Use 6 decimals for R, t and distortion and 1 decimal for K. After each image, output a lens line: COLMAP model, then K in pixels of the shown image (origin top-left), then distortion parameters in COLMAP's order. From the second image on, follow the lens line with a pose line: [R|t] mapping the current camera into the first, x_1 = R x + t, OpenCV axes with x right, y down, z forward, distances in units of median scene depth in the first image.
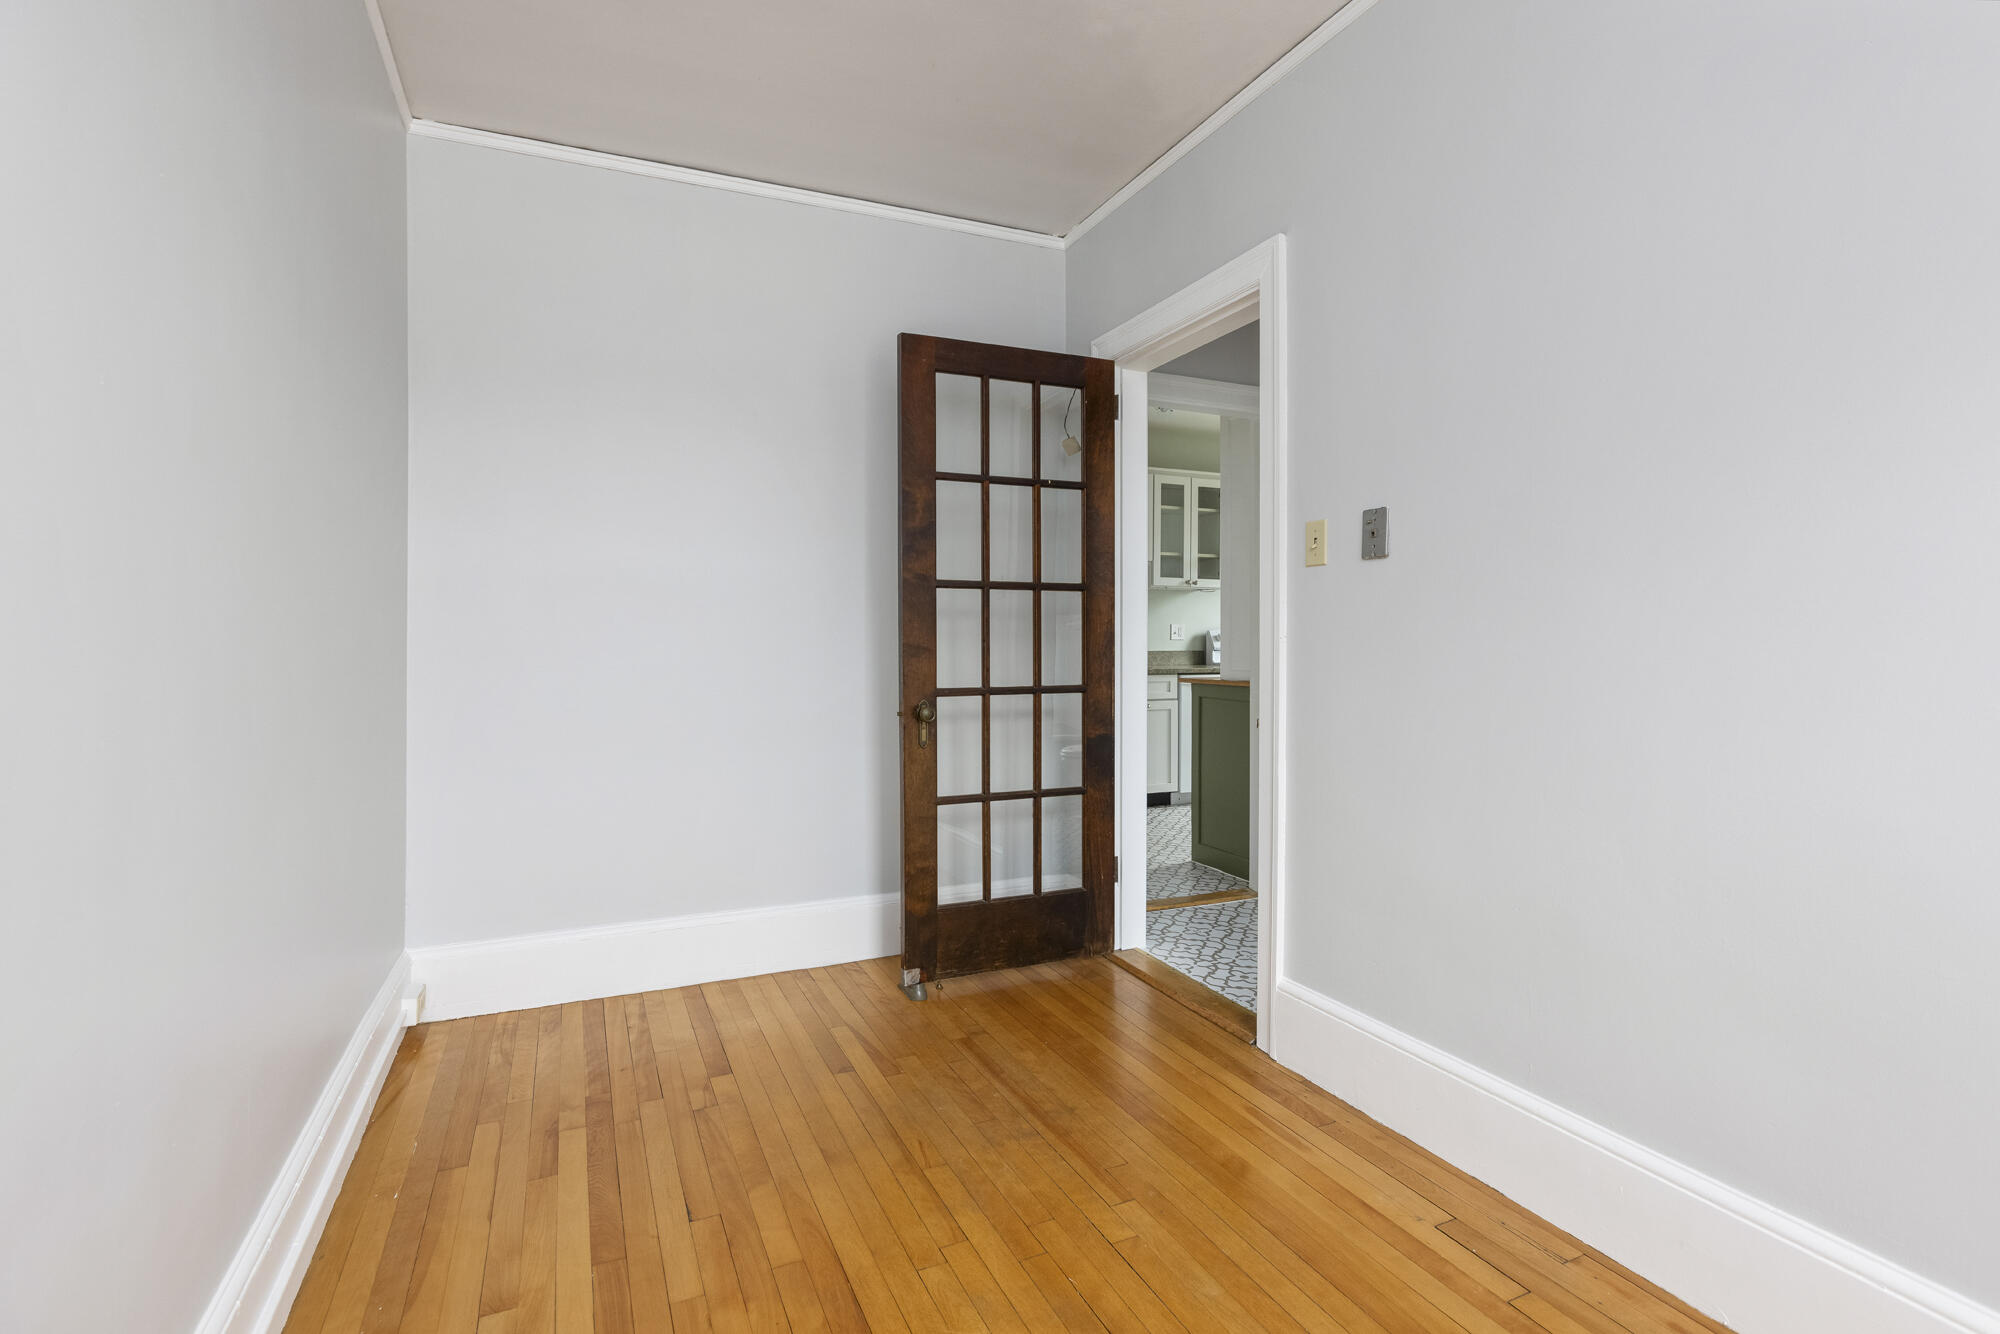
lens RADIAL K [[999.7, 0, 1002.3], [0, 999.7, 640.9], [0, 0, 1]] dist [0.001114, 0.000044]
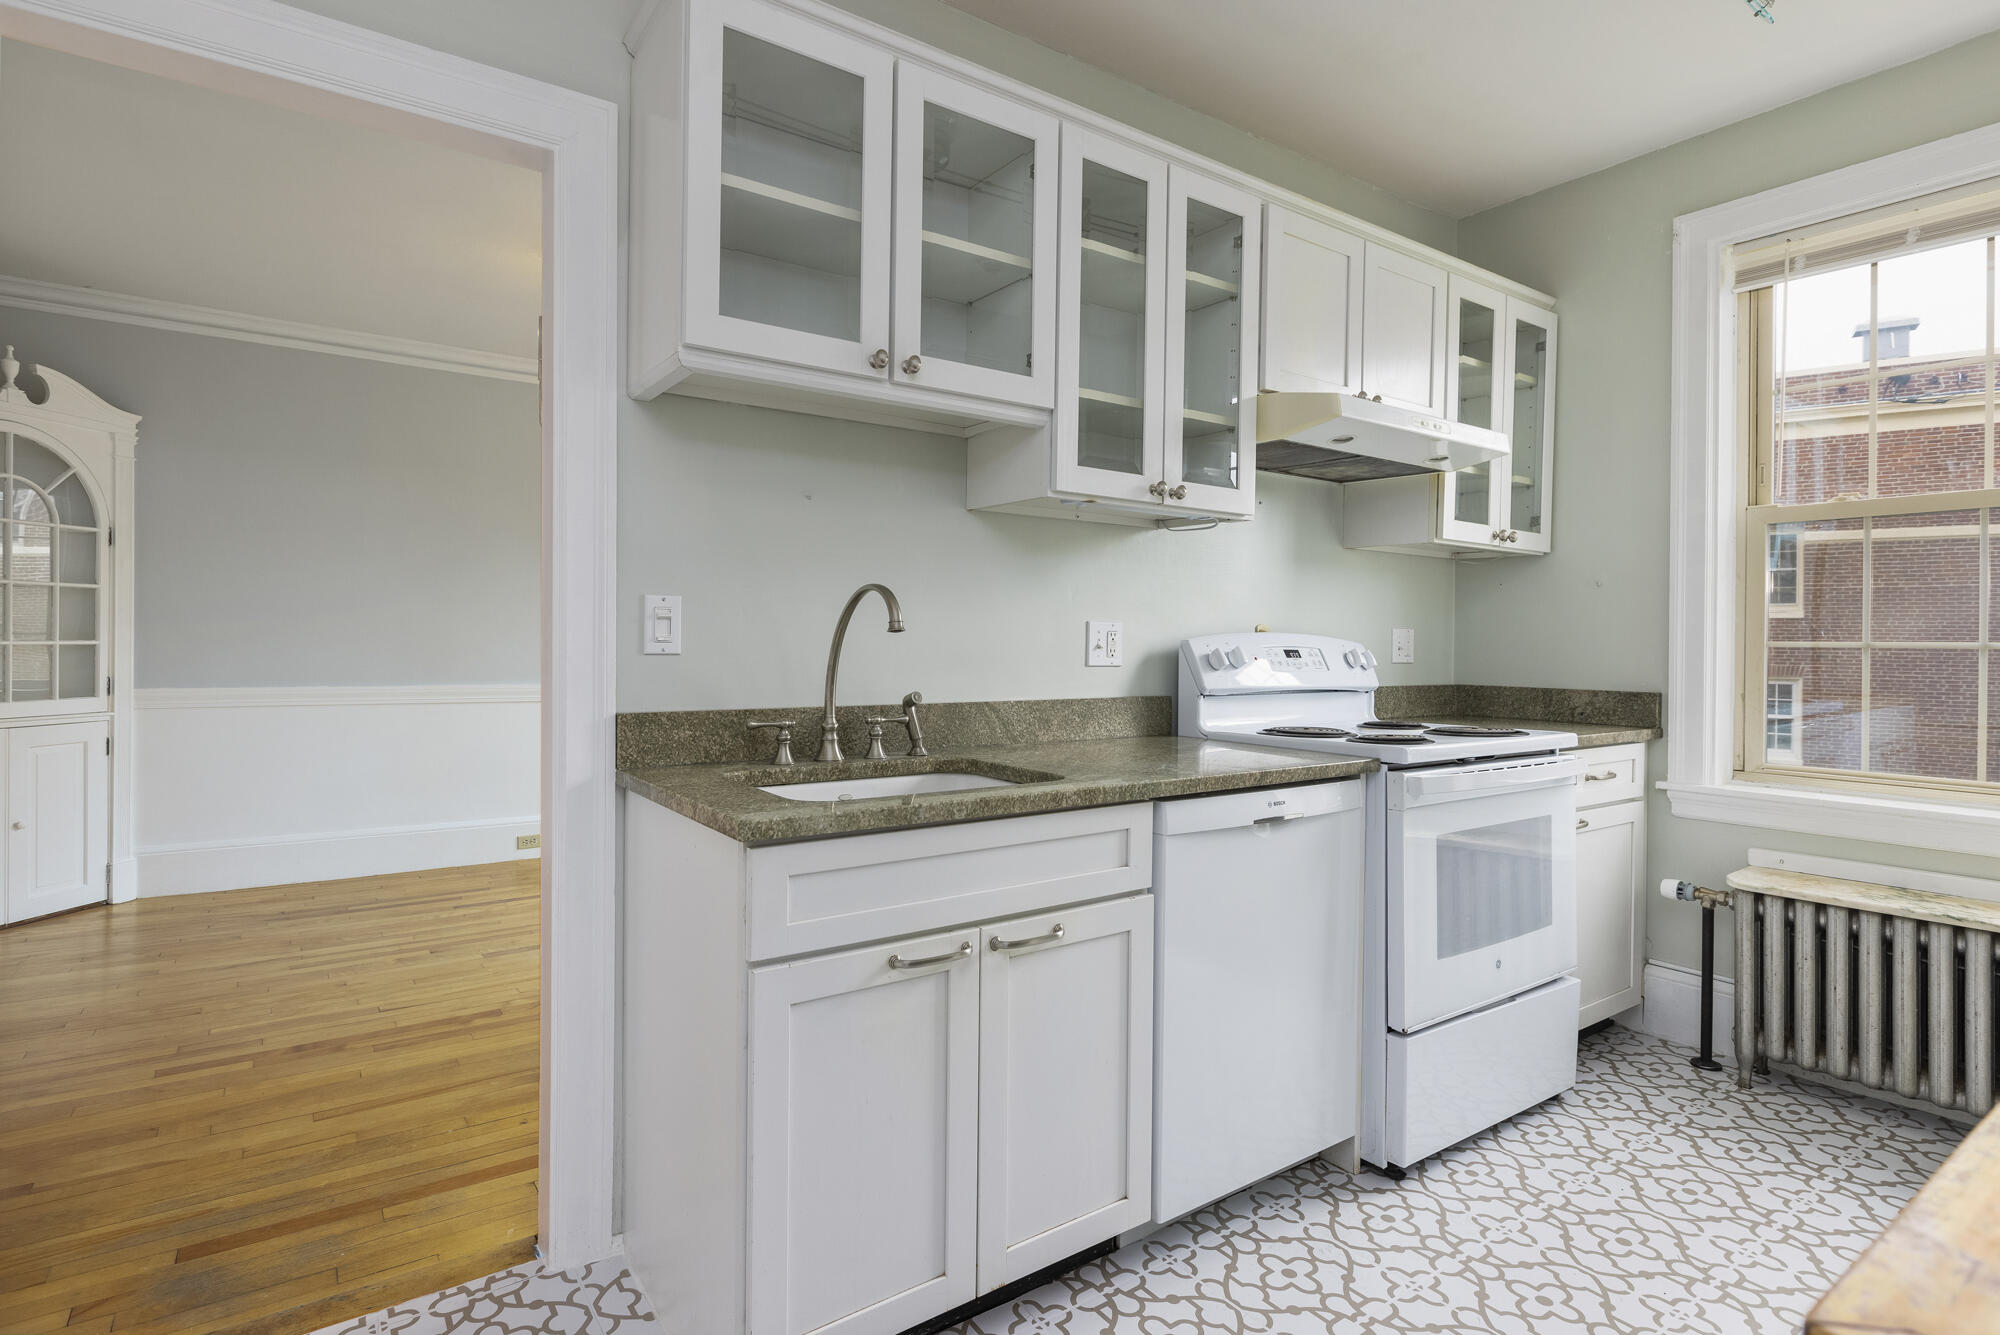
lens RADIAL K [[999.7, 0, 1002.3], [0, 999.7, 641.4], [0, 0, 1]] dist [0.001114, 0.000044]
pose [[0.979241, 0.007927, 0.202545, 0.073019], [-0.008643, 0.999959, 0.002651, -0.010751], [-0.202516, -0.004347, 0.979269, 0.694082]]
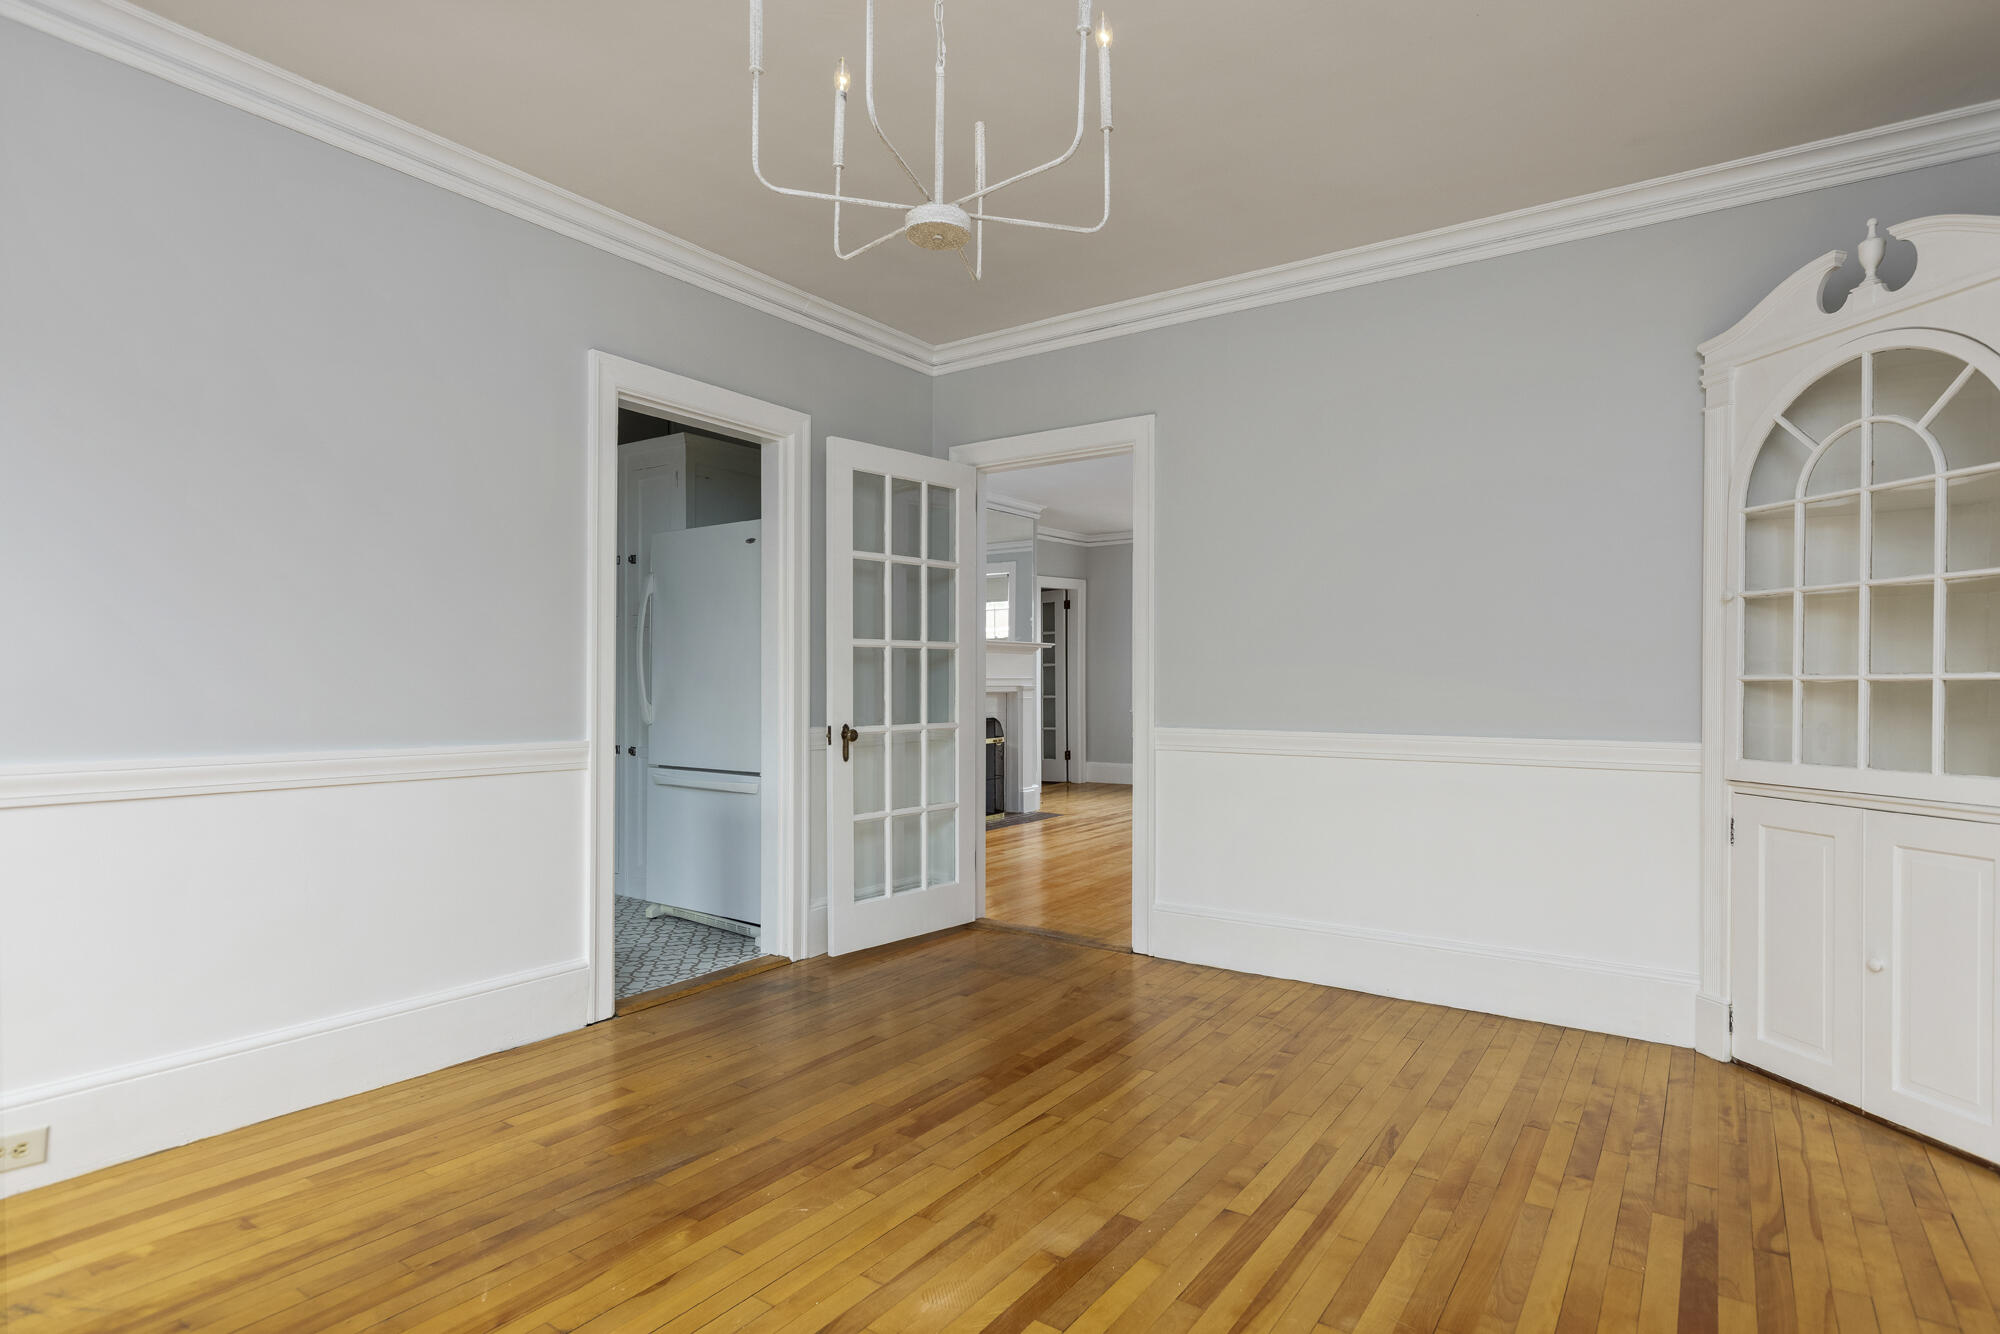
lens RADIAL K [[1055.6, 0, 989.9], [0, 1055.6, 692.1], [0, 0, 1]] dist [0.000824, -0.001450]
pose [[-0.855500, 0.004011, -0.517787, 0.085185], [-0.001162, 0.999953, 0.009666, -0.008030], [0.517802, 0.008871, -0.855455, 0.945727]]
